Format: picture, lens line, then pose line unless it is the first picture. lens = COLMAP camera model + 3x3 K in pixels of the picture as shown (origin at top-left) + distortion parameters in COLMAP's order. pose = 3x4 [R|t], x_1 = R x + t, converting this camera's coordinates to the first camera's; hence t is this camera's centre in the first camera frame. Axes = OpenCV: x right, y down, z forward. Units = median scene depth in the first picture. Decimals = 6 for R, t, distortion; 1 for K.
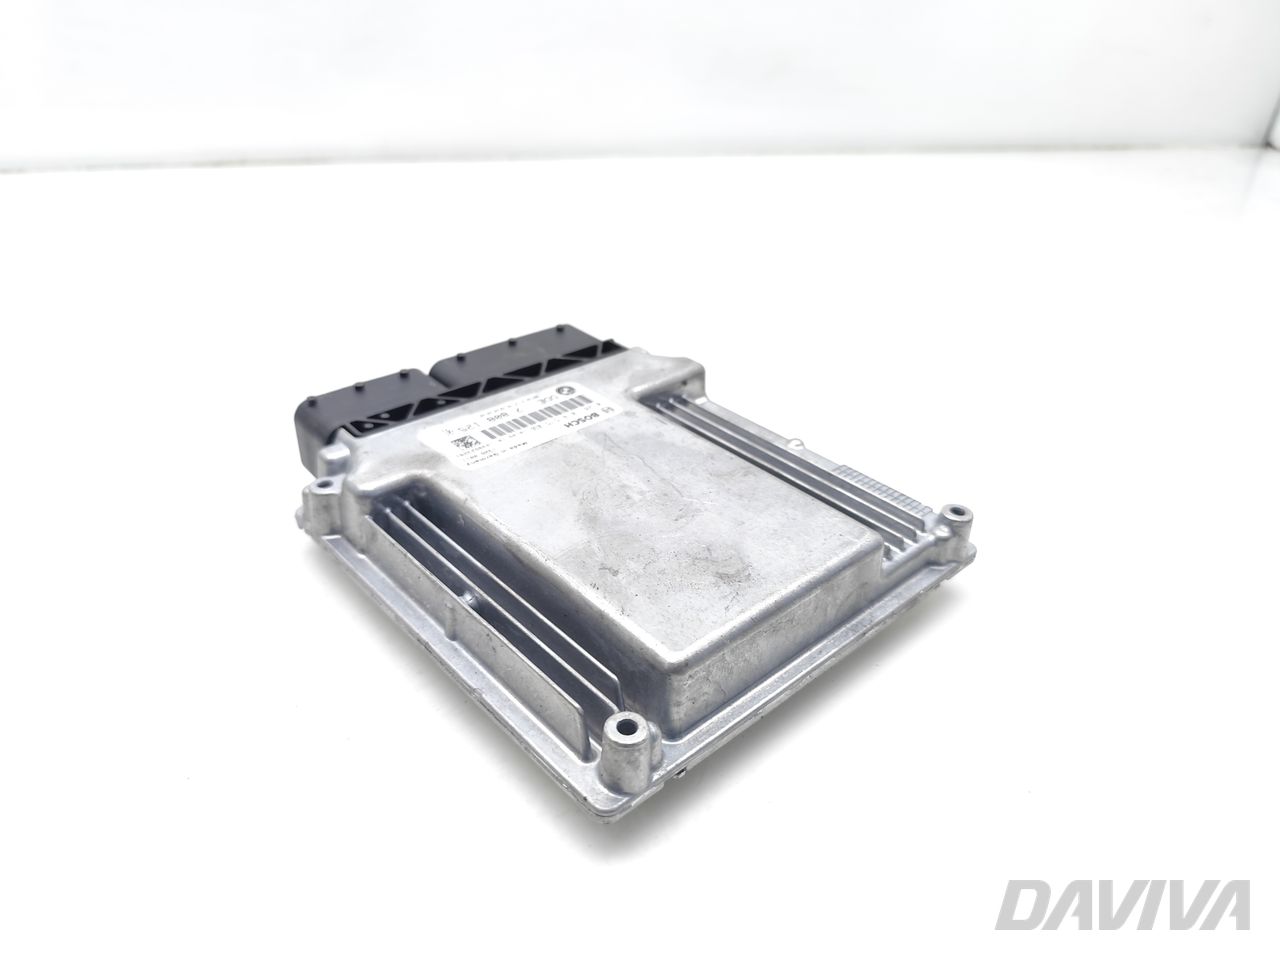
lens RADIAL K [[920.5, 0, 650.4], [0, 920.5, 481.3], [0, 0, 1]] dist [-0.002067, -0.002471]
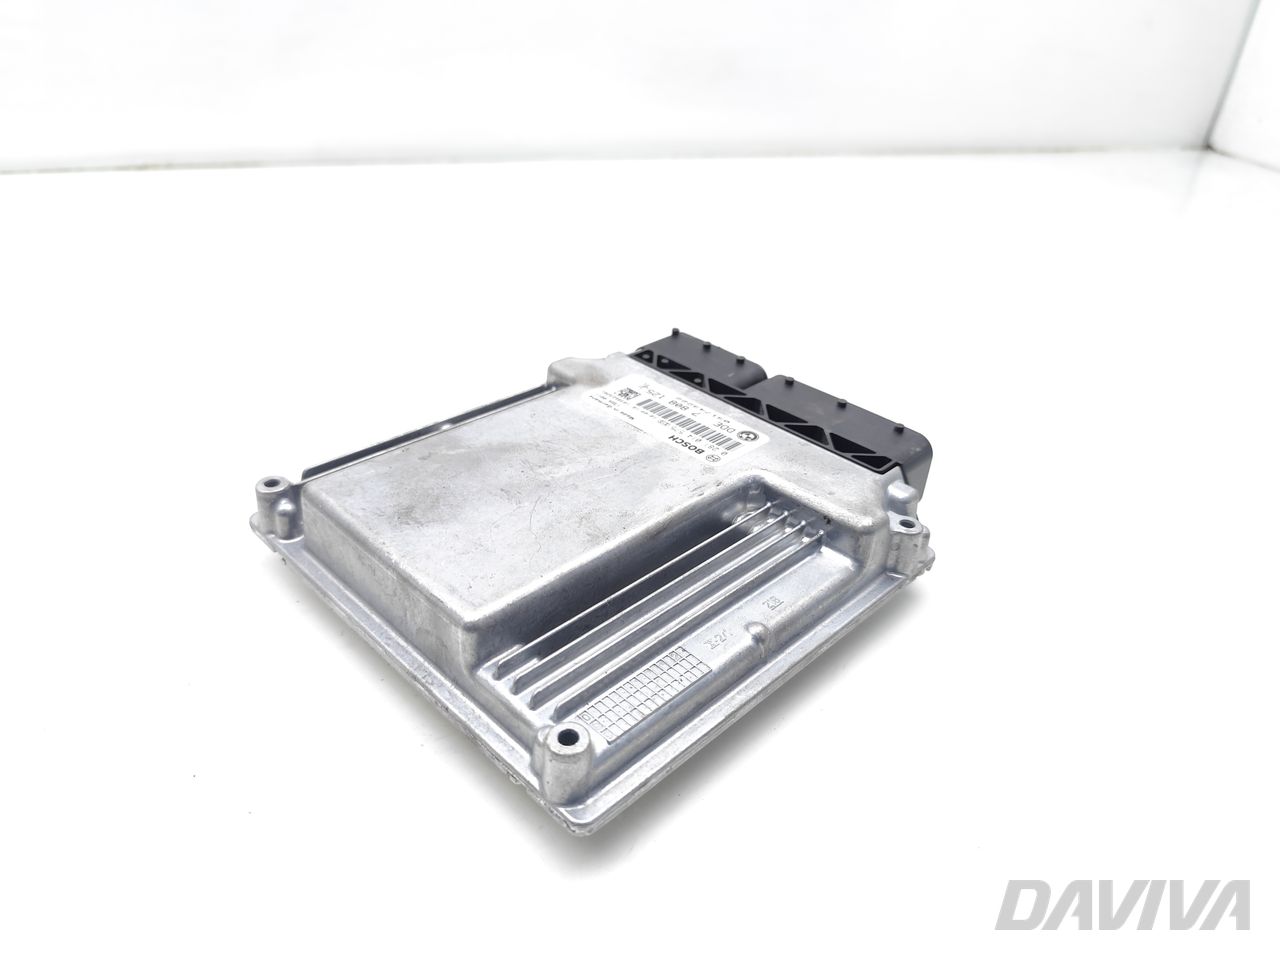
lens RADIAL K [[920.5, 0, 650.4], [0, 920.5, 481.3], [0, 0, 1]] dist [-0.002067, -0.002471]
pose [[0.054083, 0.491058, -0.869447, 0.803404], [-0.577096, 0.725947, 0.374113, -0.386995], [0.814883, 0.481521, 0.322649, 0.679395]]
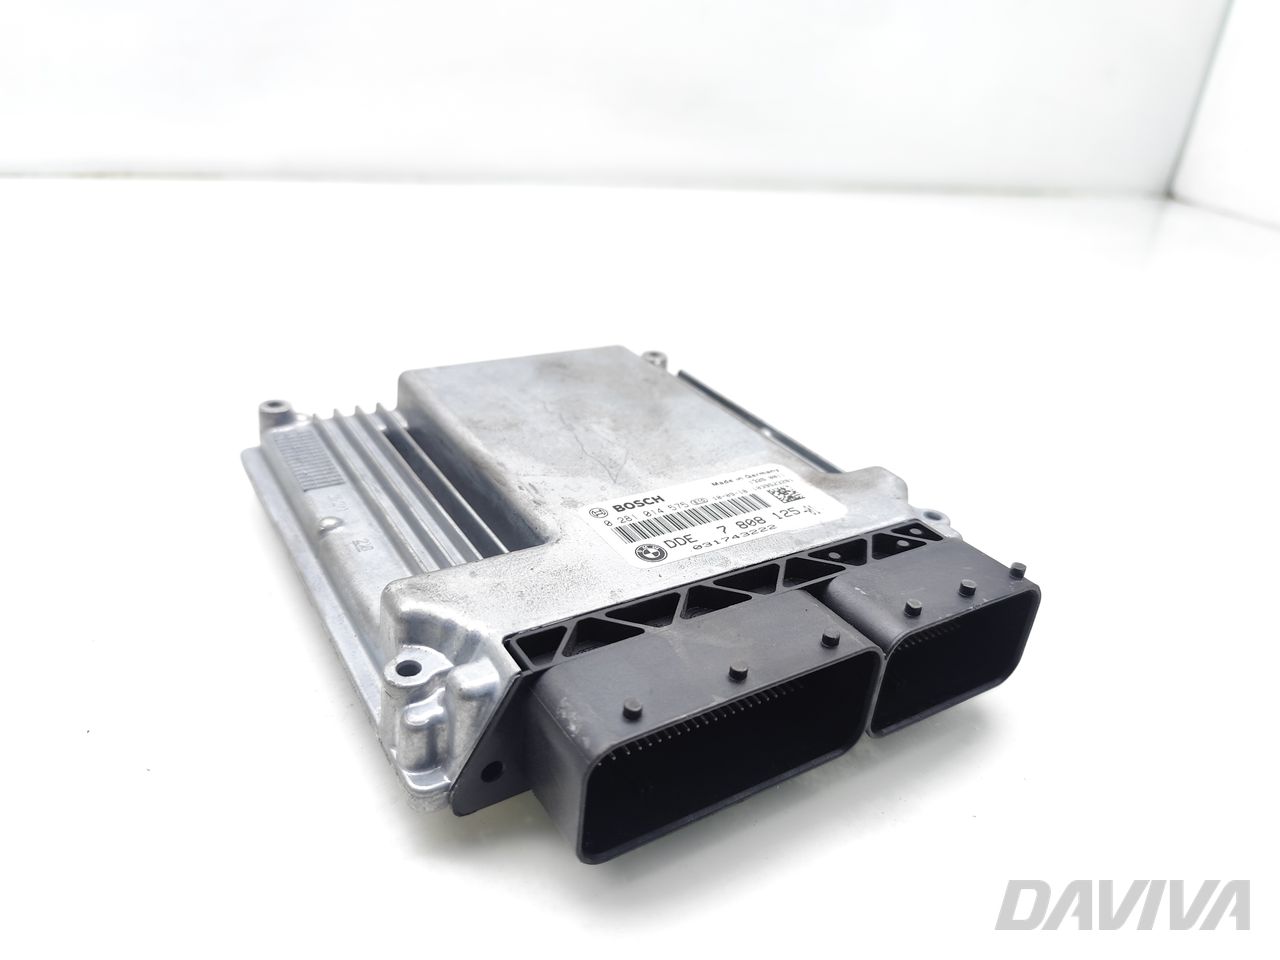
lens RADIAL K [[920.5, 0, 650.4], [0, 920.5, 481.3], [0, 0, 1]] dist [-0.002067, -0.002471]
pose [[-0.973858, -0.205325, 0.097167, -0.153475], [-0.021778, 0.510175, 0.859795, -0.719924], [-0.226109, 0.835202, -0.501310, 1.369040]]
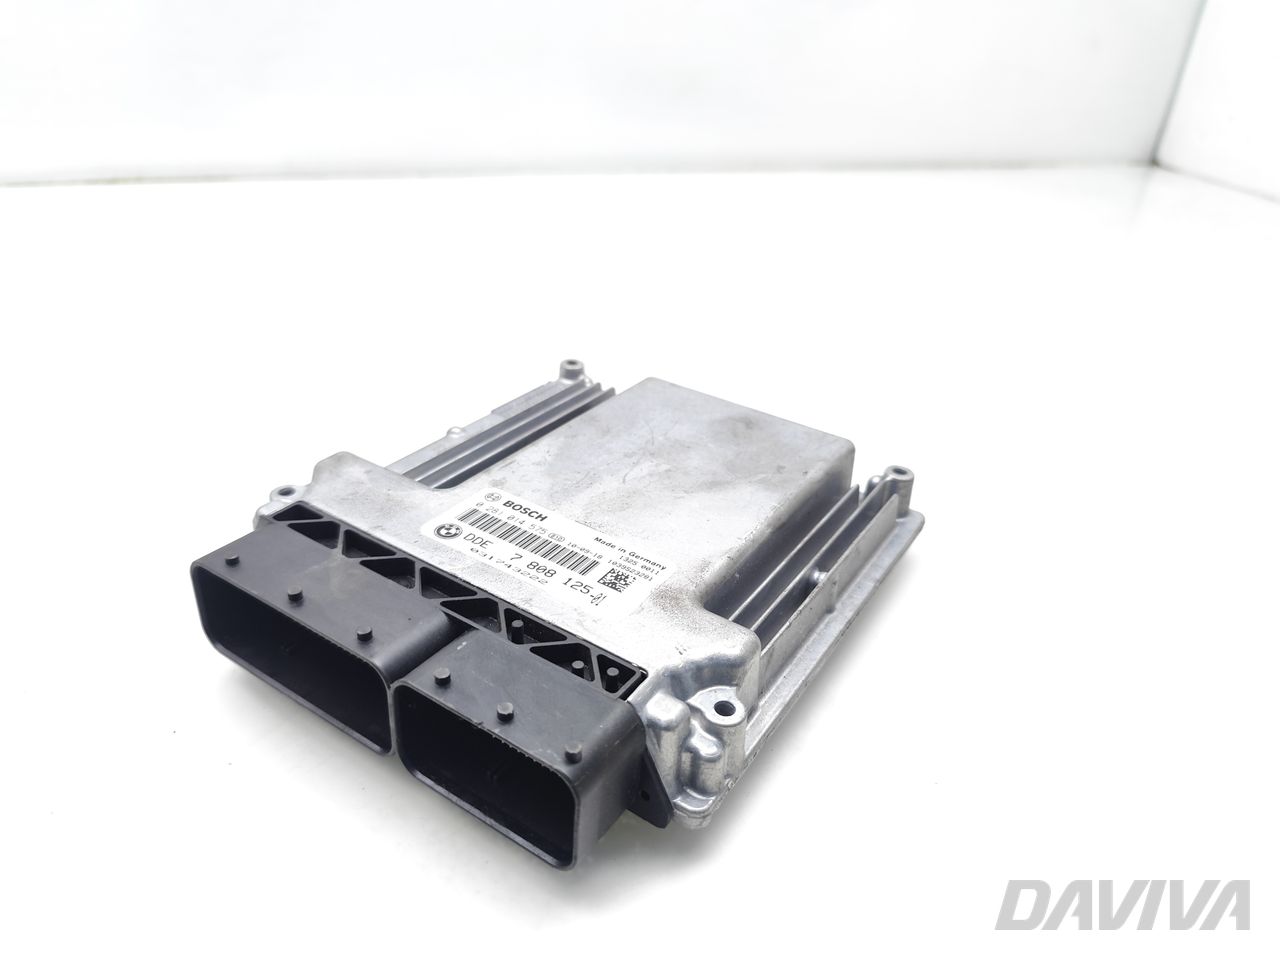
lens RADIAL K [[920.5, 0, 650.4], [0, 920.5, 481.3], [0, 0, 1]] dist [-0.002067, -0.002471]
pose [[-0.248708, -0.542217, 0.802587, -0.767957], [0.439688, 0.675122, 0.592355, -0.535941], [-0.863029, 0.500211, 0.070498, 0.838765]]
